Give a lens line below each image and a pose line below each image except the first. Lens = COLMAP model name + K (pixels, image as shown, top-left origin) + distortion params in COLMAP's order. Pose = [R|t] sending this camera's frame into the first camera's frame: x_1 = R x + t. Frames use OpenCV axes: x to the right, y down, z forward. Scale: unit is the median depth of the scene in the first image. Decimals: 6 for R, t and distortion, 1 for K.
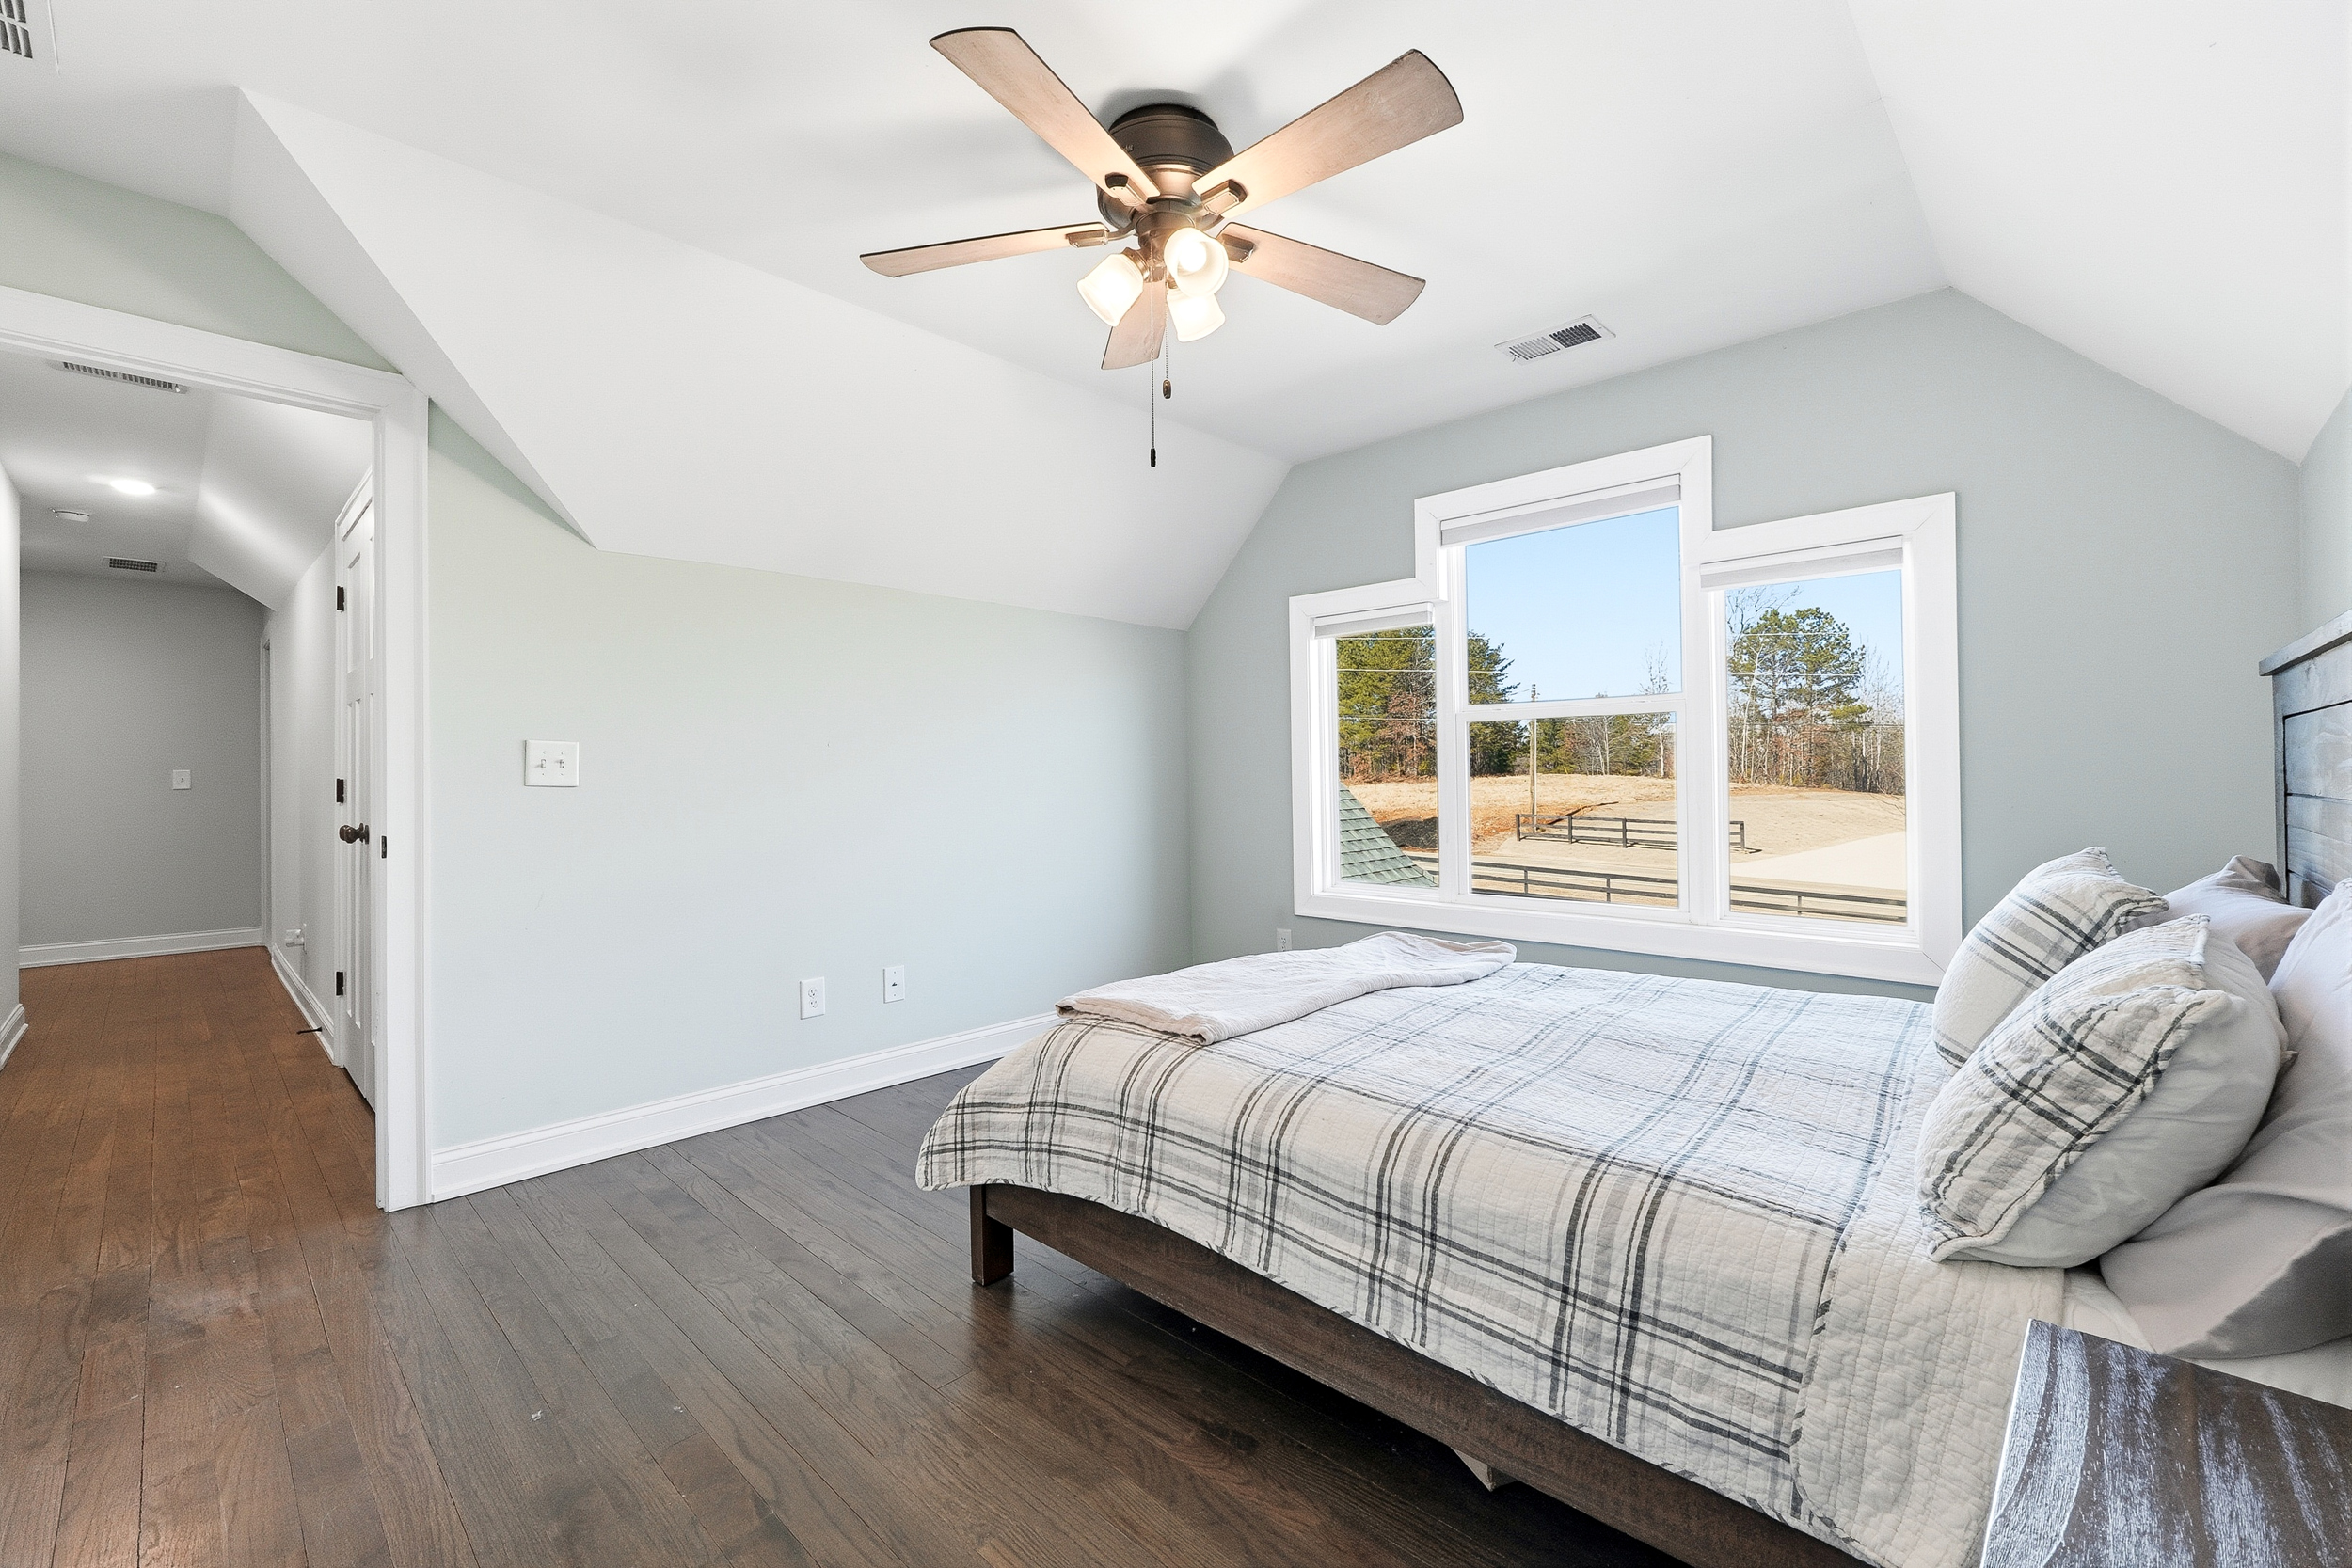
lens RADIAL K [[983.0, 0, 1182.4], [0, 983.0, 771.8], [0, 0, 1]] dist [-0.019813, 0.006215]
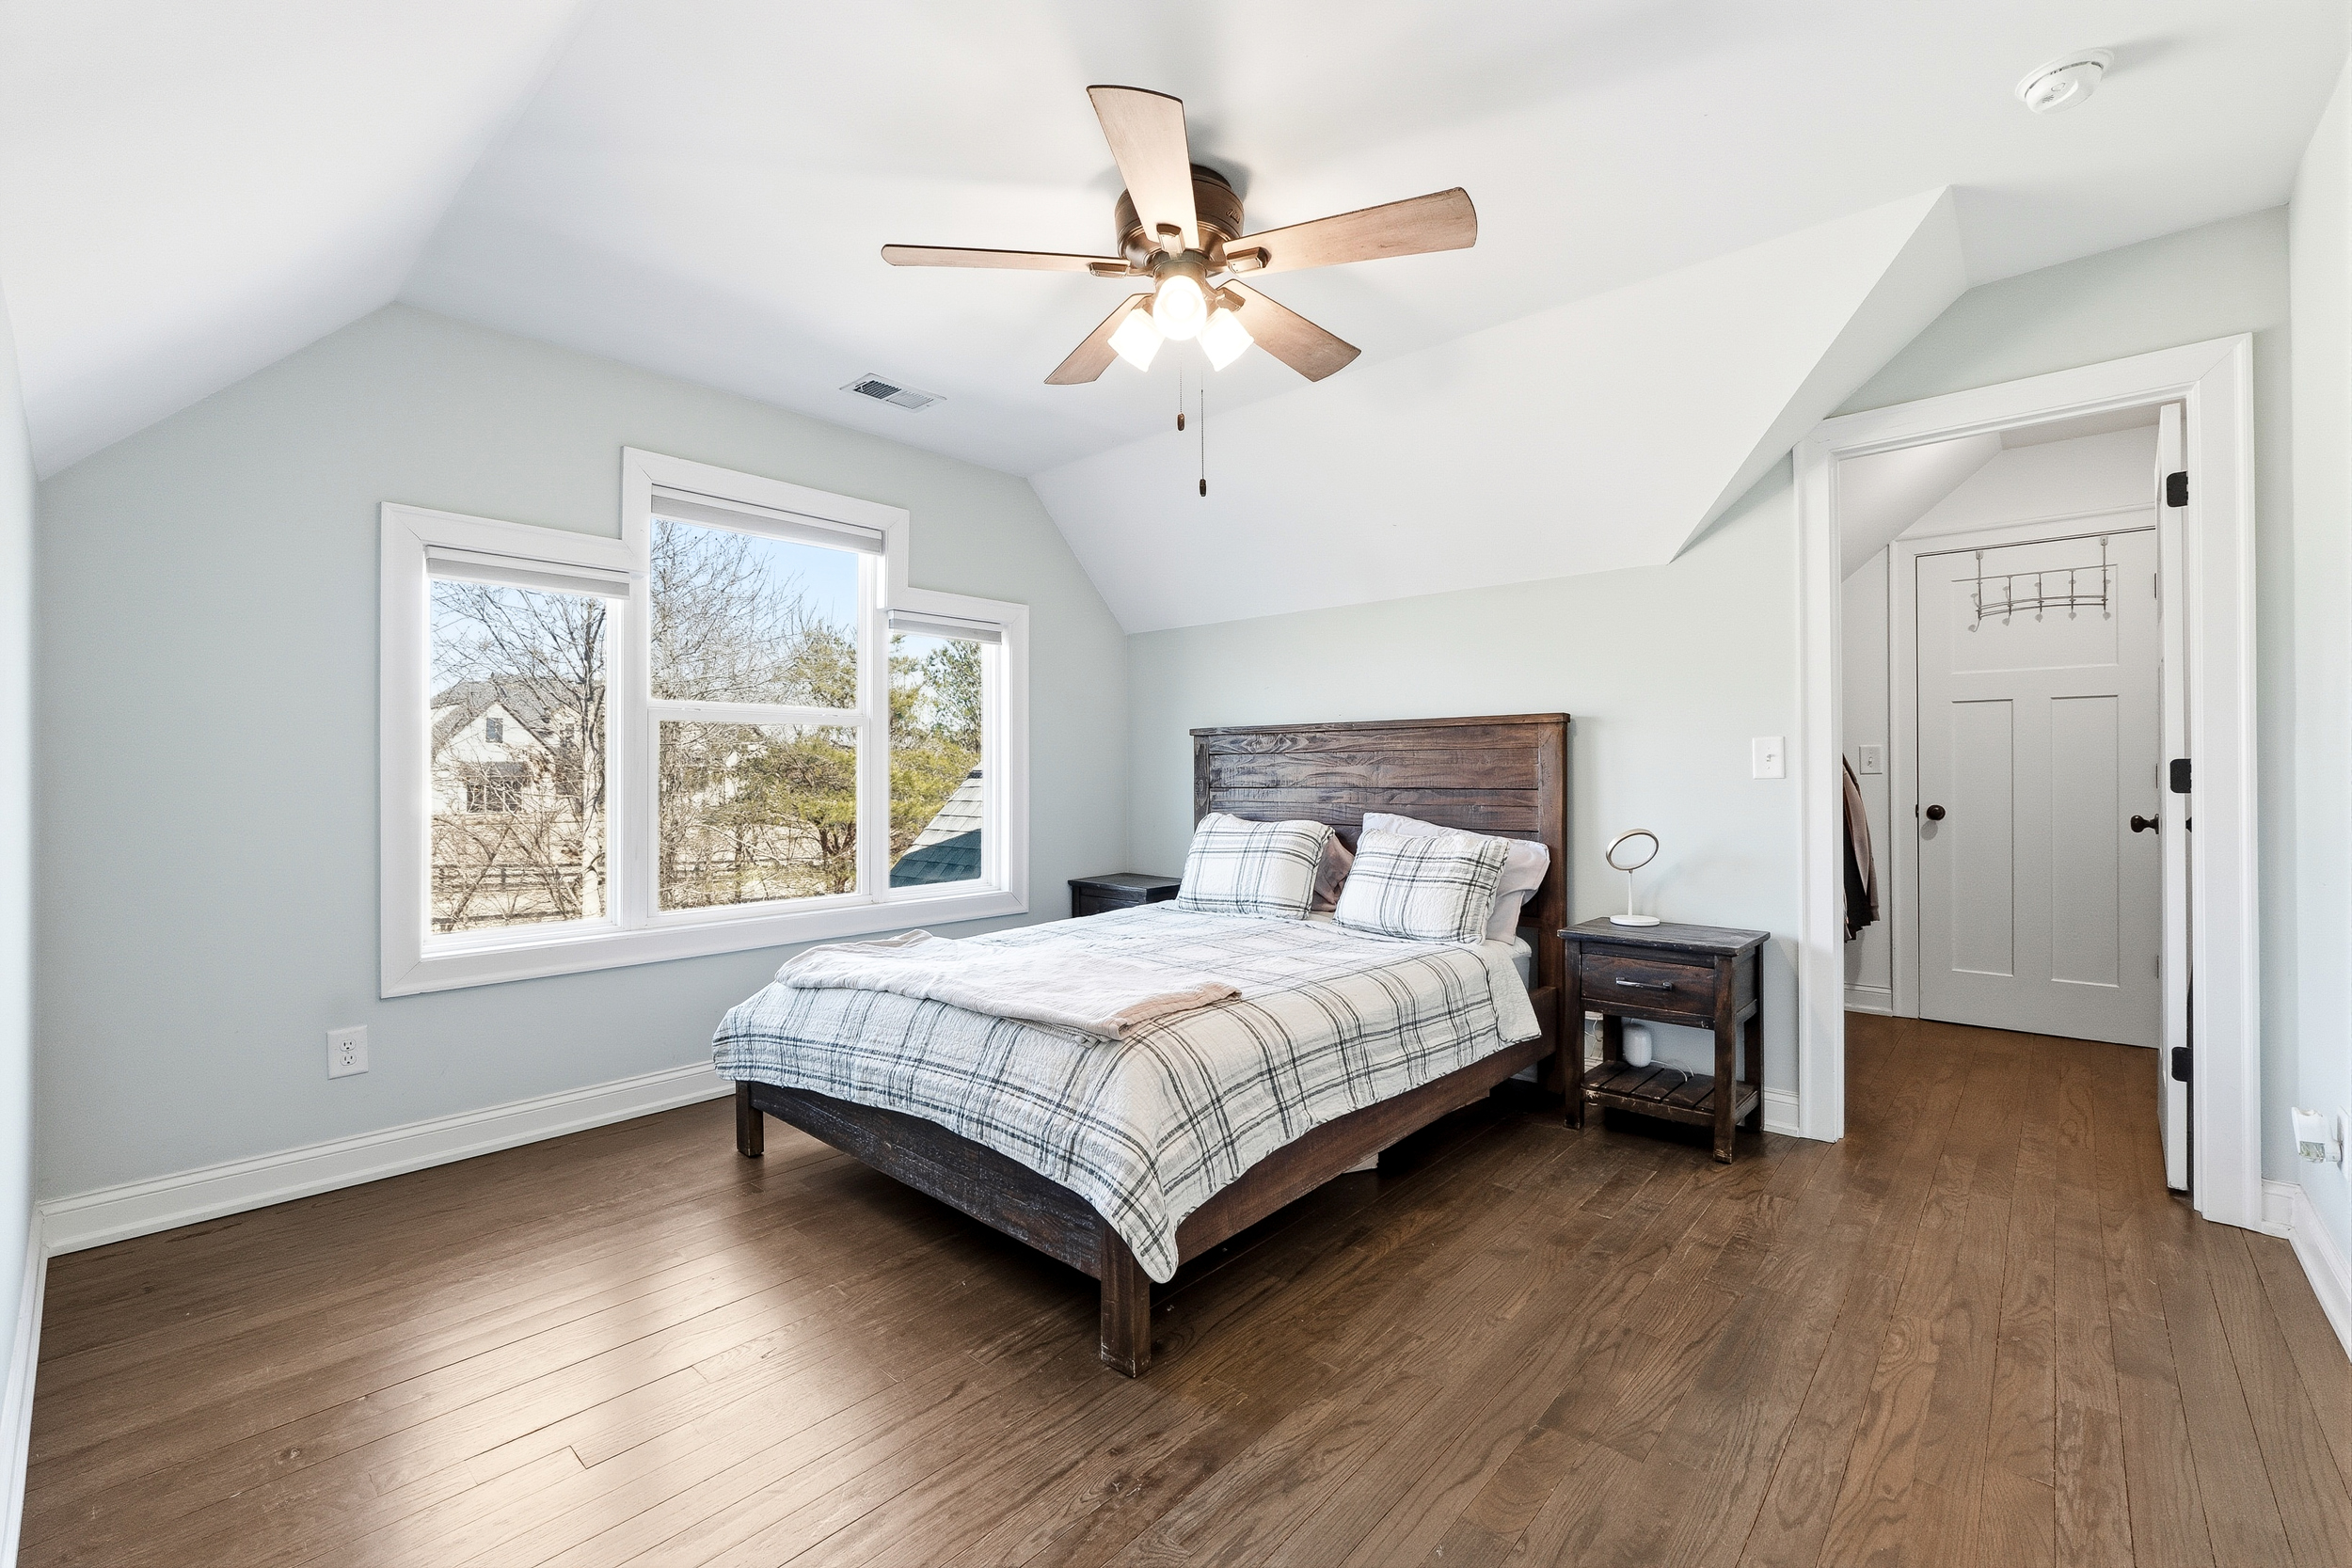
lens RADIAL K [[983.0, 0, 1182.4], [0, 983.0, 771.8], [0, 0, 1]] dist [-0.019813, 0.006215]
pose [[-0.032602, 0.015230, 0.999352, -1.130171], [-0.001521, 0.999882, -0.015288, 0.017302], [-0.999467, -0.002018, -0.032575, 1.058171]]
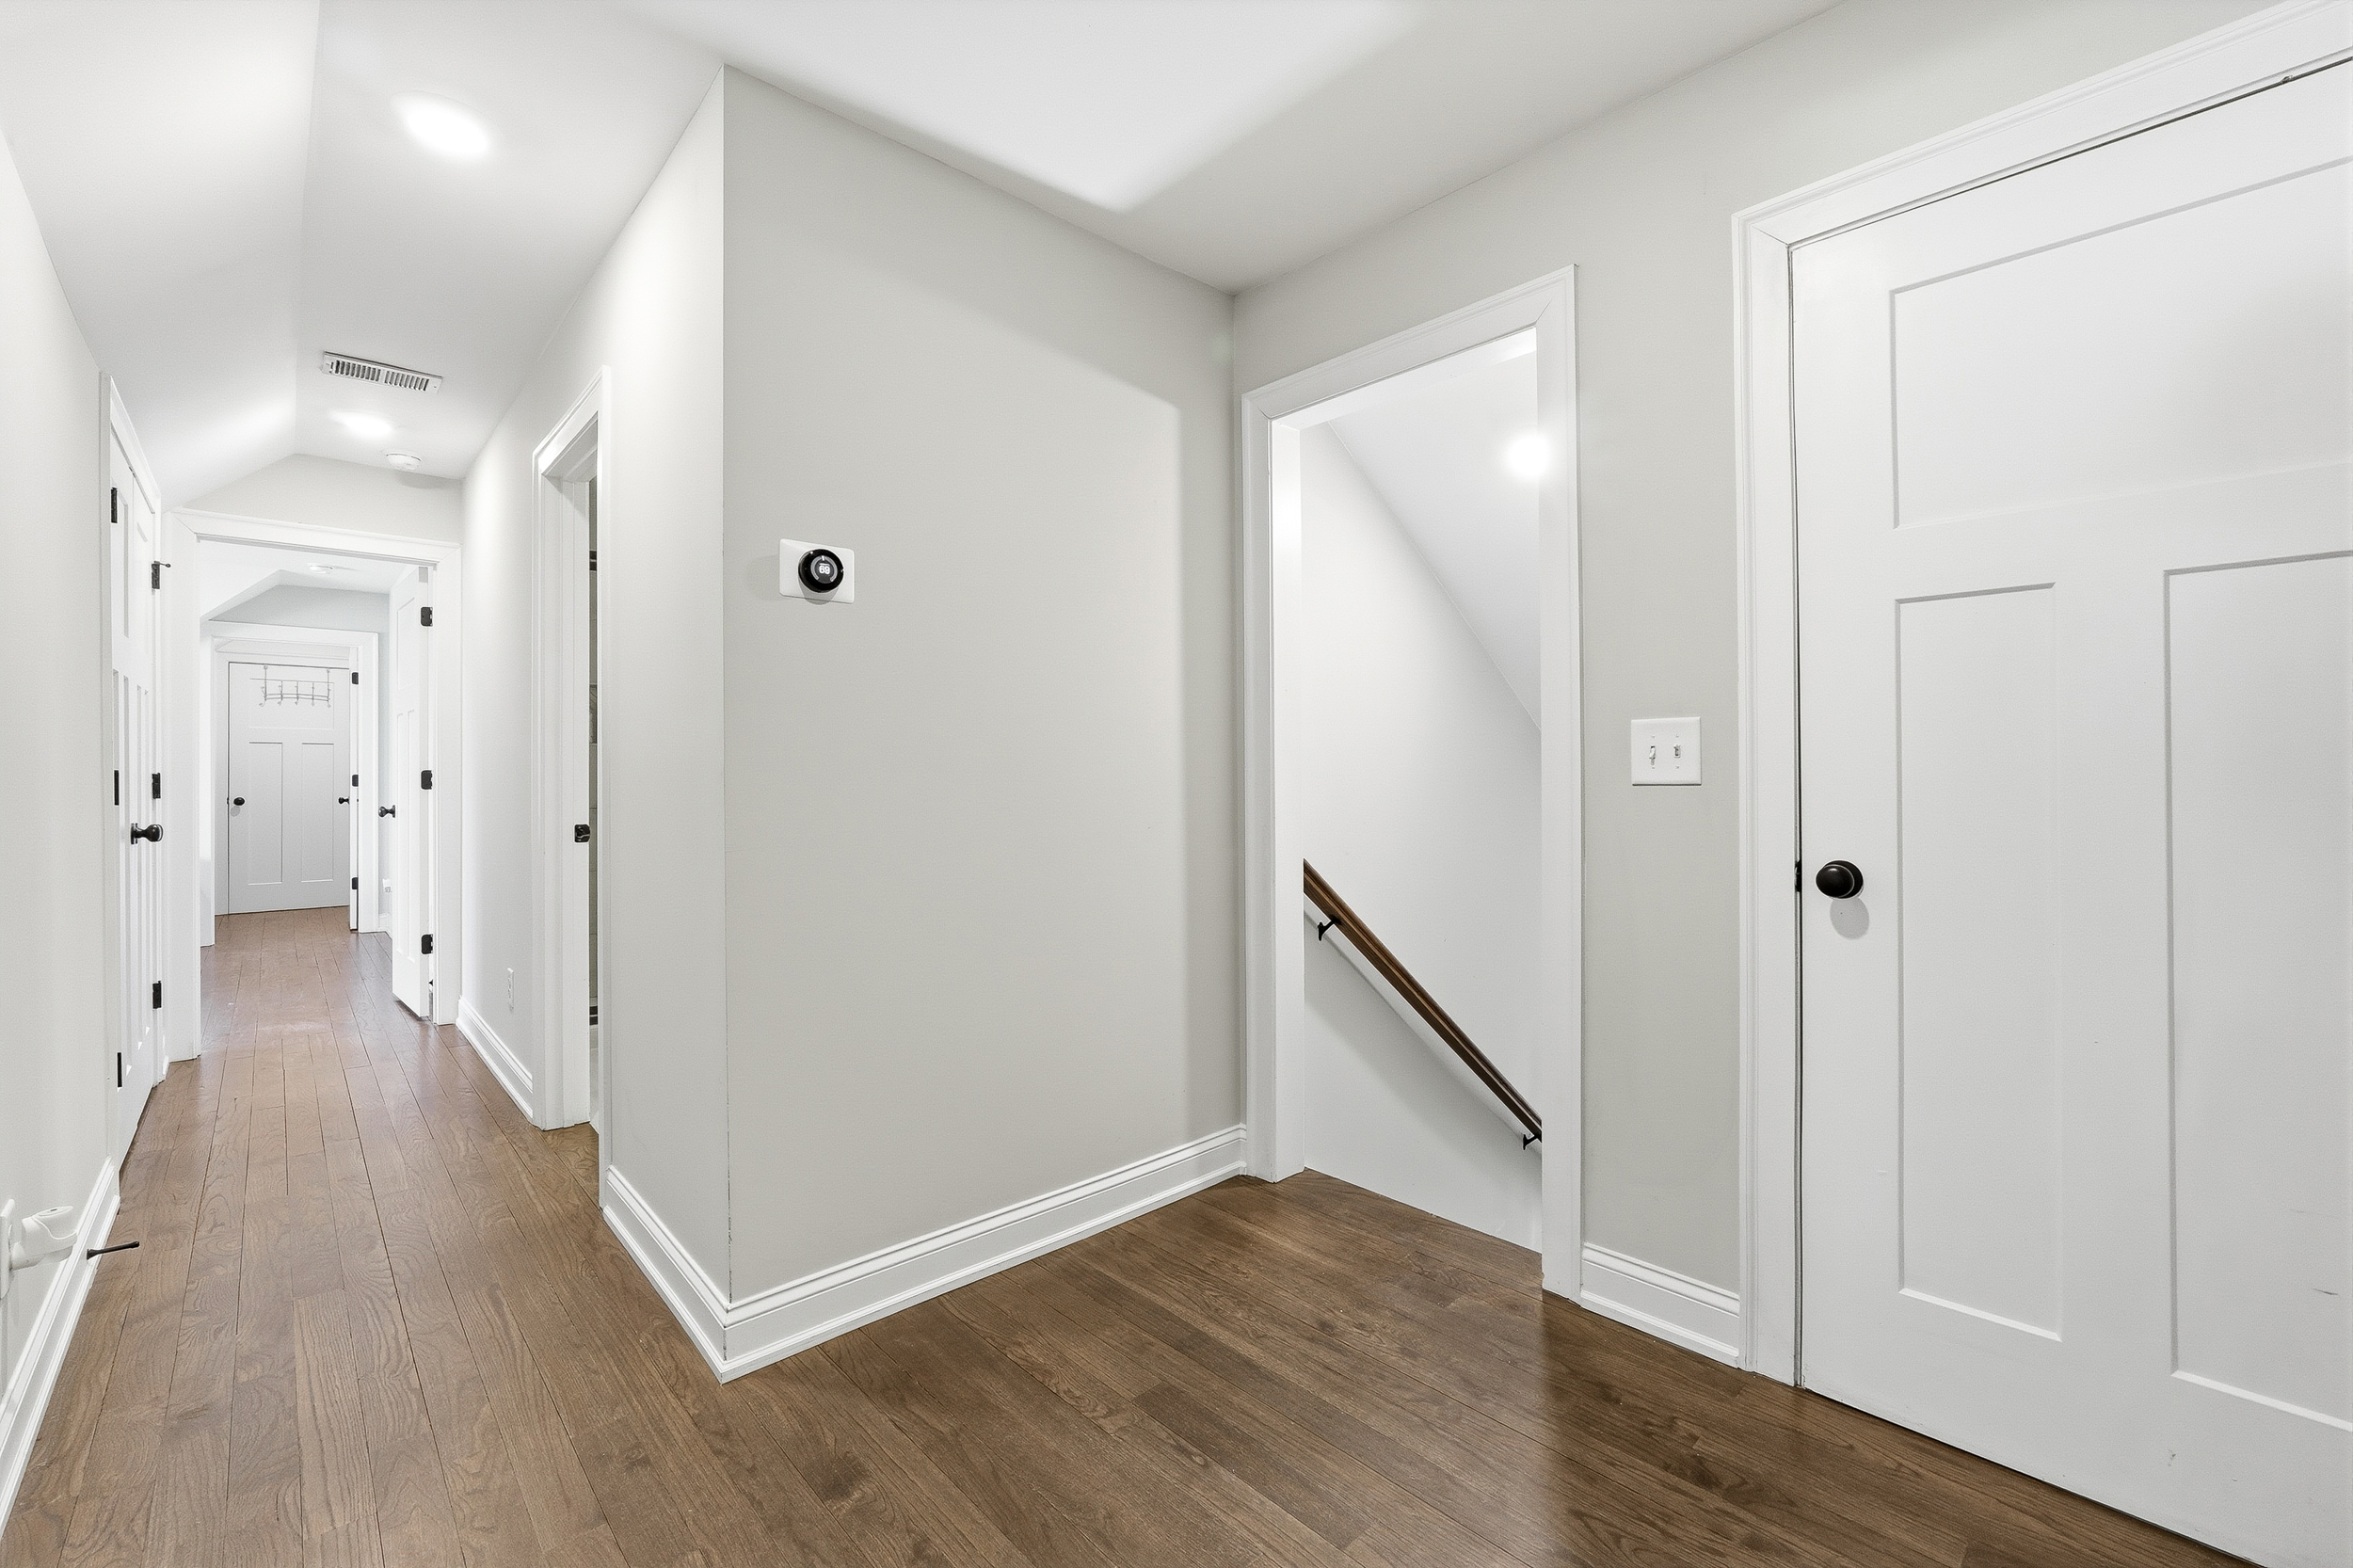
lens RADIAL K [[983.5, 0, 1182.9], [0, 983.5, 771.7], [0, 0, 1]] dist [-0.019813, 0.006215]
pose [[-0.998596, 0.014237, 0.051027, -3.083963], [0.013772, 0.999861, -0.009443, 0.041717], [-0.051155, -0.008727, -0.998653, 3.081701]]
